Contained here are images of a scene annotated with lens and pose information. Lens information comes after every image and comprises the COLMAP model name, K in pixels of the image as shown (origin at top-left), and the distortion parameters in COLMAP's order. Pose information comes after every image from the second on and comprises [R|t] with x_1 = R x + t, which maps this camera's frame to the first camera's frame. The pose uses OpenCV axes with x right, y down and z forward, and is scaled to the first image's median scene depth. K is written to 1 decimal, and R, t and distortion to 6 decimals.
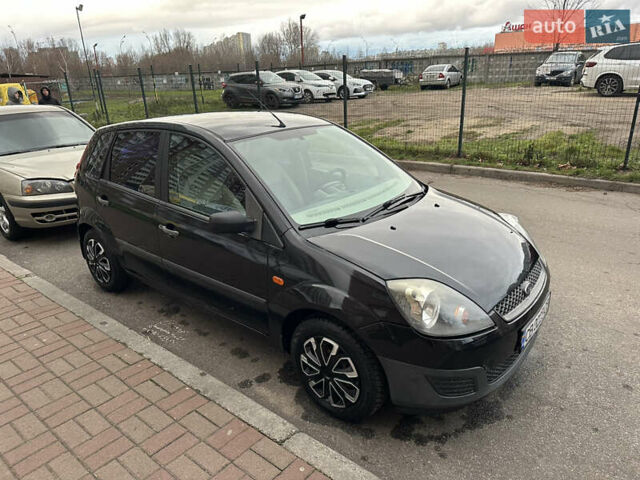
lens RADIAL K [[444.3, 0, 321.7], [0, 444.3, 241.1], [0, 0, 1]] dist [0.047533, -0.055278]
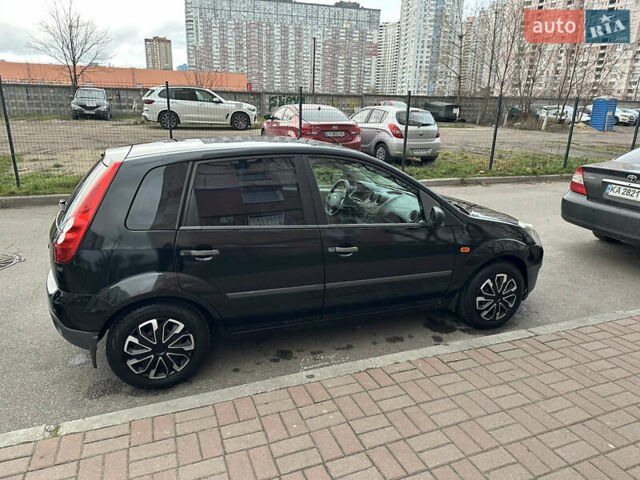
lens RADIAL K [[442.4, 0, 323.6], [0, 442.4, 242.5], [0, 0, 1]] dist [0.055359, -0.065969]
pose [[0.501109, -0.212099, 0.838990, -0.739574], [0.268063, 0.959858, 0.082547, -0.083192], [-0.822820, 0.183538, 0.537849, 0.308142]]
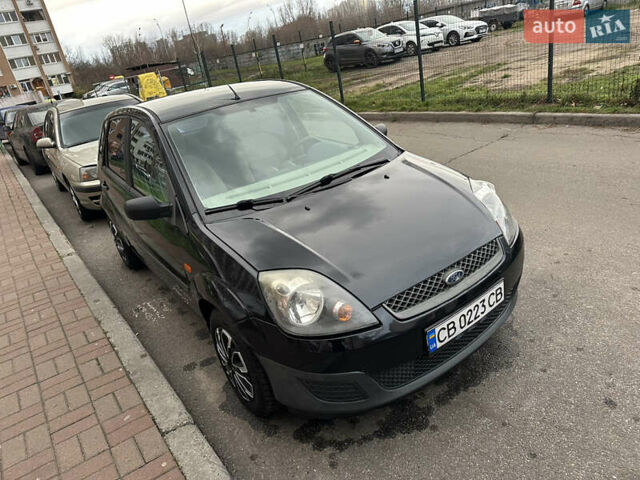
lens RADIAL K [[444.3, 0, 321.7], [0, 444.3, 241.1], [0, 0, 1]] dist [0.047533, -0.055278]
pose [[0.959305, -0.015571, -0.281942, 0.227998], [0.039038, 0.996204, 0.077809, -0.016638], [0.279660, -0.085649, 0.956271, 0.079488]]
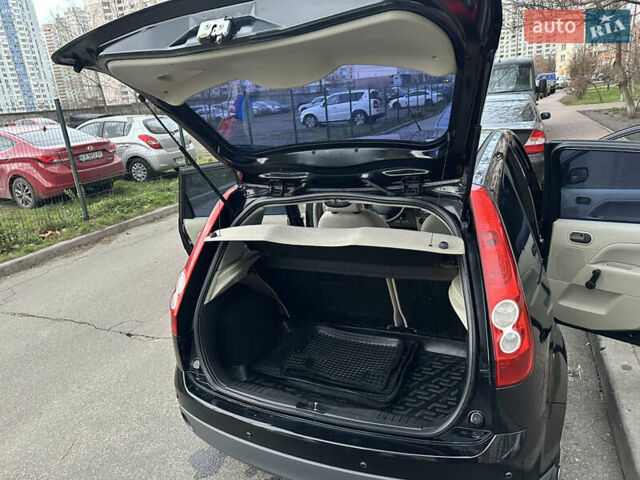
lens RADIAL K [[444.3, 0, 321.7], [0, 444.3, 241.1], [0, 0, 1]] dist [0.047533, -0.055278]
pose [[-0.258970, -0.238542, 0.935966, -0.651298], [0.432788, 0.837646, 0.333231, -0.321623], [-0.863498, 0.491372, -0.113686, 0.940552]]
